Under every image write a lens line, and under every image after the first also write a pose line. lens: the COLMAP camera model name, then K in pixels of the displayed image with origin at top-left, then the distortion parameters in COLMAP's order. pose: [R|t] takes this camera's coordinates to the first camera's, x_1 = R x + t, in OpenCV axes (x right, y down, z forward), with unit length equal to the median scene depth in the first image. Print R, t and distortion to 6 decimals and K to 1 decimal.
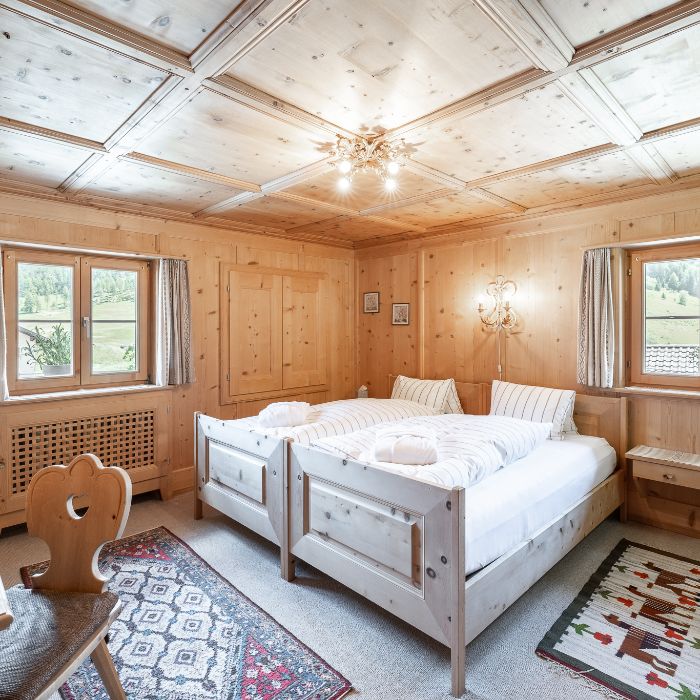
lens RADIAL K [[446.2, 0, 348.6], [0, 446.2, 333.0], [0, 0, 1]] dist [-0.000348, 0.002391]
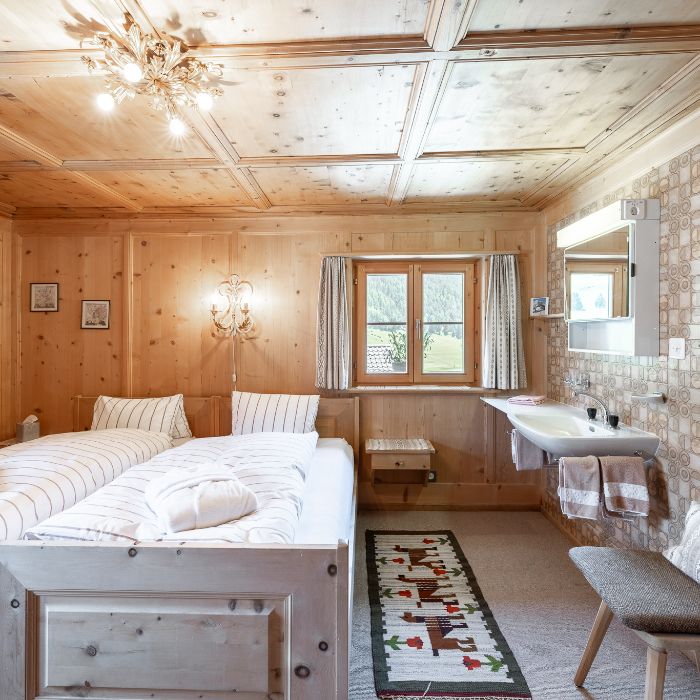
lens RADIAL K [[446.2, 0, 341.9], [0, 446.2, 330.8], [0, 0, 1]] dist [-0.000348, 0.002391]
pose [[0.722801, 0.002754, 0.691051, -0.157543], [0.008356, 0.999884, -0.012725, -0.002228], [-0.691006, 0.014972, 0.722694, 0.249357]]
